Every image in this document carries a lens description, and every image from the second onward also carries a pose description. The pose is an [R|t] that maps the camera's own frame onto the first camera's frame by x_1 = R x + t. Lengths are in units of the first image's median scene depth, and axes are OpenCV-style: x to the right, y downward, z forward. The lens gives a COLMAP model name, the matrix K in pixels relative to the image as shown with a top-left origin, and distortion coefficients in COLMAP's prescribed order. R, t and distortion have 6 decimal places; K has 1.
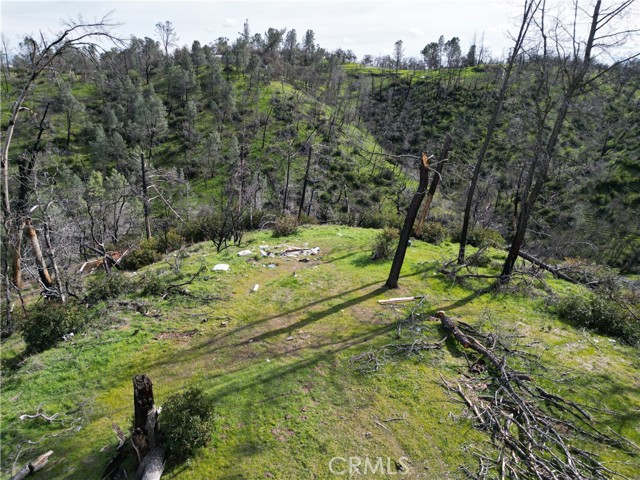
lens RADIAL K [[447.9, 0, 321.8], [0, 447.9, 238.9], [0, 0, 1]] dist [0.064077, -0.051323]
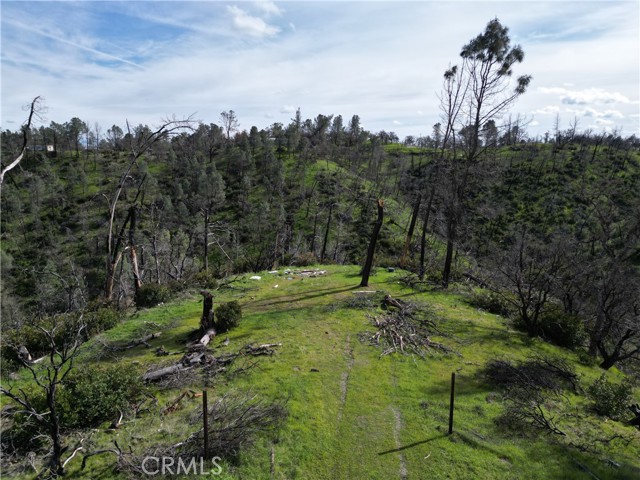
lens RADIAL K [[447.9, 0, 323.0], [0, 447.9, 240.5], [0, 0, 1]] dist [0.064077, -0.051323]
pose [[0.994573, 0.015896, -0.102816, 0.021100], [-0.031976, 0.987128, -0.156704, 0.024302], [0.099001, 0.159141, 0.982279, -0.063954]]
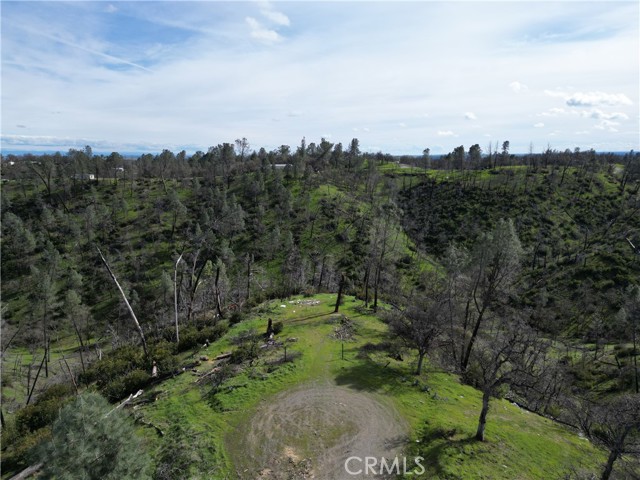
lens RADIAL K [[447.9, 0, 326.4], [0, 447.9, 239.2], [0, 0, 1]] dist [0.064077, -0.051323]
pose [[0.994277, 0.014944, -0.105786, 0.051250], [-0.032204, 0.986036, -0.163386, 0.014893], [0.101868, 0.165858, 0.980874, -0.272229]]
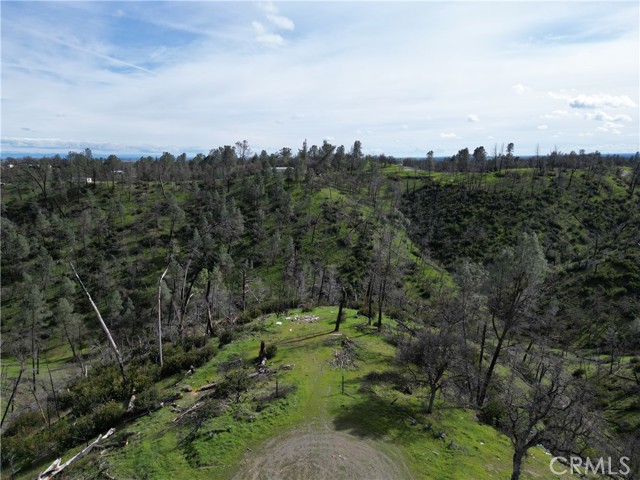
lens RADIAL K [[447.9, 0, 326.0], [0, 447.9, 238.4], [0, 0, 1]] dist [0.064077, -0.051323]
pose [[0.993524, 0.015011, -0.112631, 0.050107], [-0.034091, 0.984950, -0.169446, 0.001511], [0.108392, 0.172188, 0.979082, -0.240749]]
